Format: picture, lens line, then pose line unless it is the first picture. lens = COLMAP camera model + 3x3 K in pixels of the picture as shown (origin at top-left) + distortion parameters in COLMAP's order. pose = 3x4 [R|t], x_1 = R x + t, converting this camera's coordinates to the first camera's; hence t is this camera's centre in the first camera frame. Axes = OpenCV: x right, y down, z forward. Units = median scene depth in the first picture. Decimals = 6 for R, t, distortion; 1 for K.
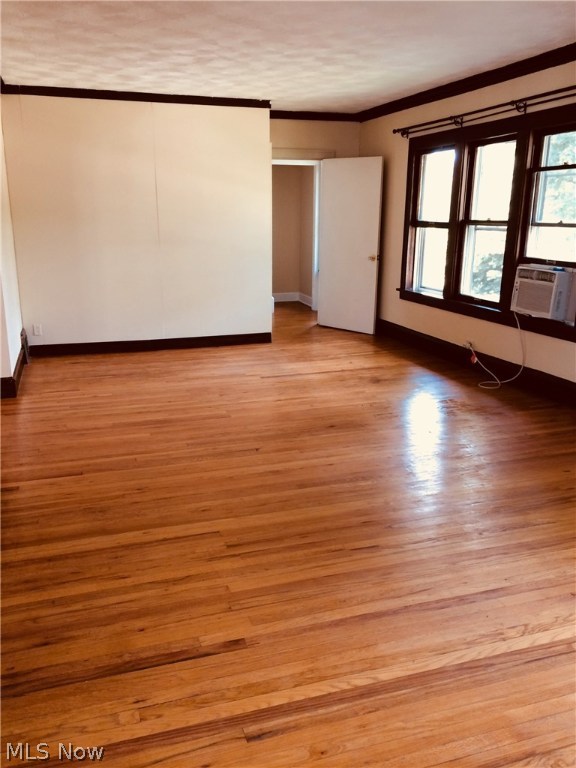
lens RADIAL K [[663.3, 0, 288.9], [0, 663.3, 387.7], [0, 0, 1]] dist [0.189257, -0.002547]
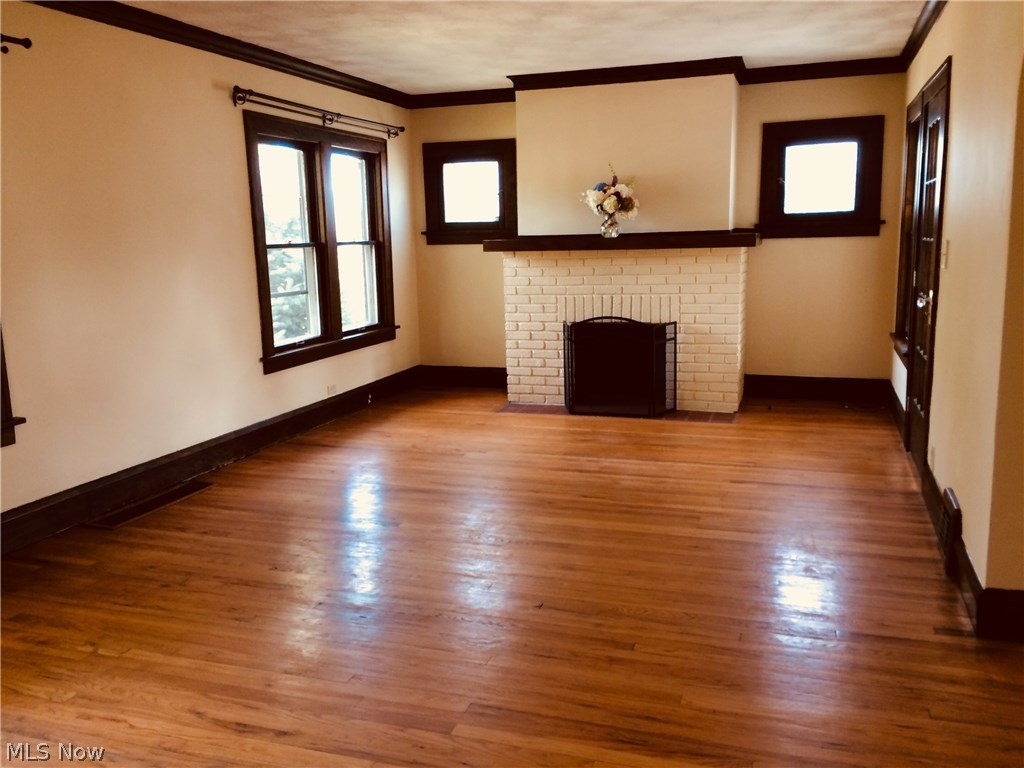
lens RADIAL K [[884.3, 0, 508.7], [0, 884.3, 382.0], [0, 0, 1]] dist [0.189257, -0.002547]
pose [[-0.797317, -0.093384, 0.596293, -0.510942], [0.175767, 0.909212, 0.377412, -0.419192], [-0.577401, 0.405726, -0.708516, 1.564840]]
